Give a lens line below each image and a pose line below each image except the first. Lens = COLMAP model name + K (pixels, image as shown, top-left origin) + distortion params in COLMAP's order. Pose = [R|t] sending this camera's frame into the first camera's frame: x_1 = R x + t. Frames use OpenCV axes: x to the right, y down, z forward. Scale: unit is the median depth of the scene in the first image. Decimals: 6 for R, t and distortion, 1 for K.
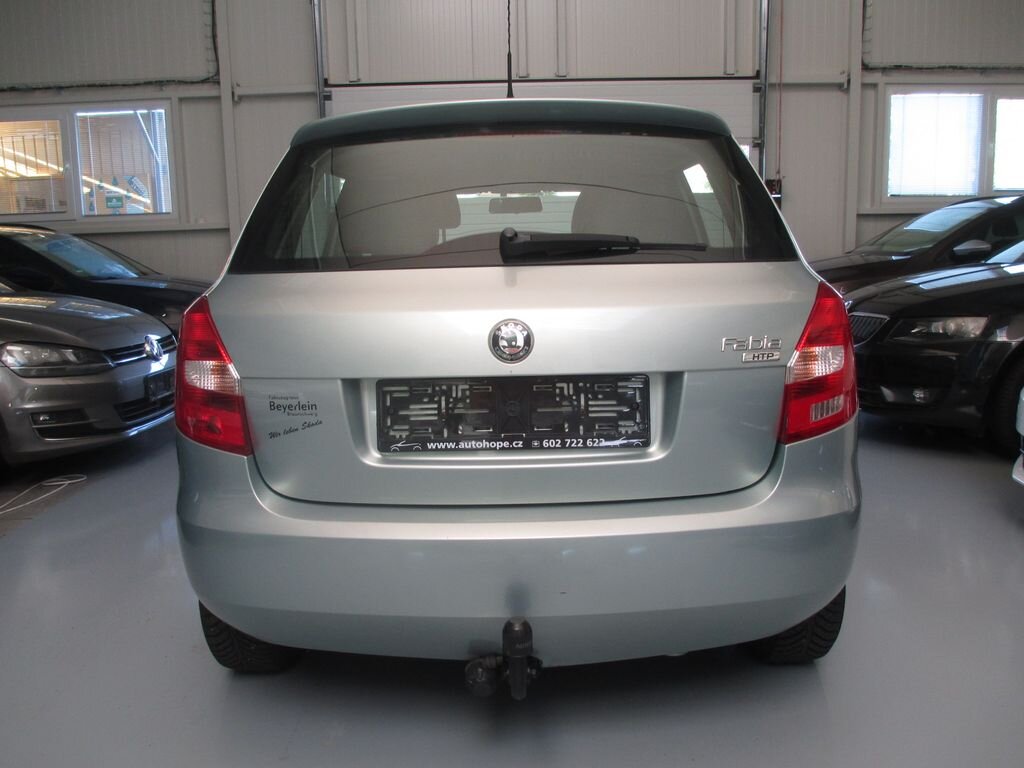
lens RADIAL K [[867.3, 0, 508.8], [0, 867.3, 387.5], [0, 0, 1]] dist [-0.070795, 0.038104]
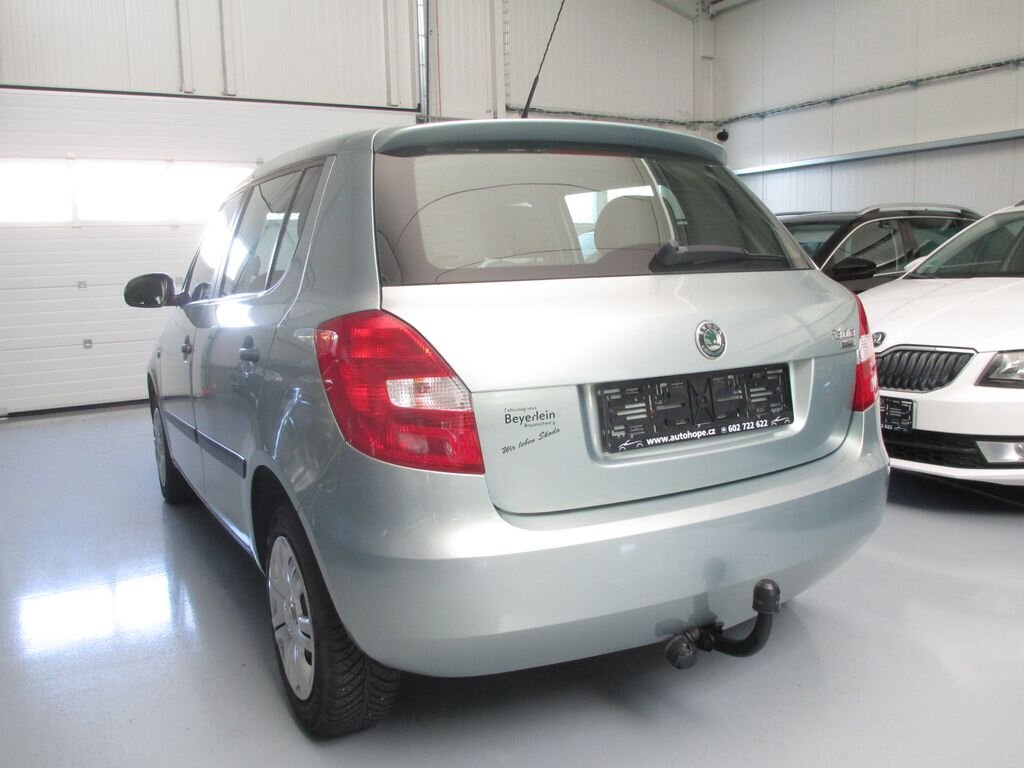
lens RADIAL K [[867.3, 0, 505.2], [0, 867.3, 385.9], [0, 0, 1]] dist [-0.070795, 0.038104]
pose [[0.868779, -0.072864, 0.489810, -0.752553], [0.089143, 0.995969, -0.009953, -0.006253], [-0.487111, 0.052311, 0.871772, 0.153975]]
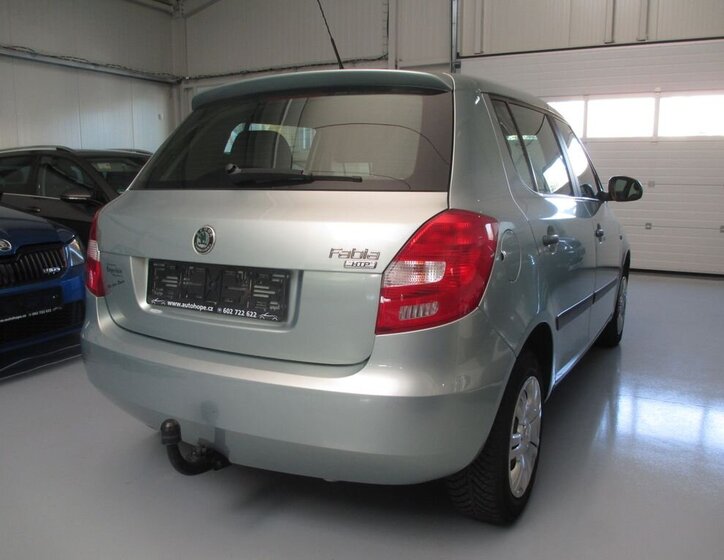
lens RADIAL K [[633.7, 0, 363.4], [0, 633.7, 281.6], [0, 0, 1]] dist [-0.089982, 0.019291]
pose [[0.877097, 0.098387, -0.470129, 0.738461], [-0.093559, 0.995044, 0.033692, -0.042080], [0.471113, 0.014434, 0.881955, 0.163494]]
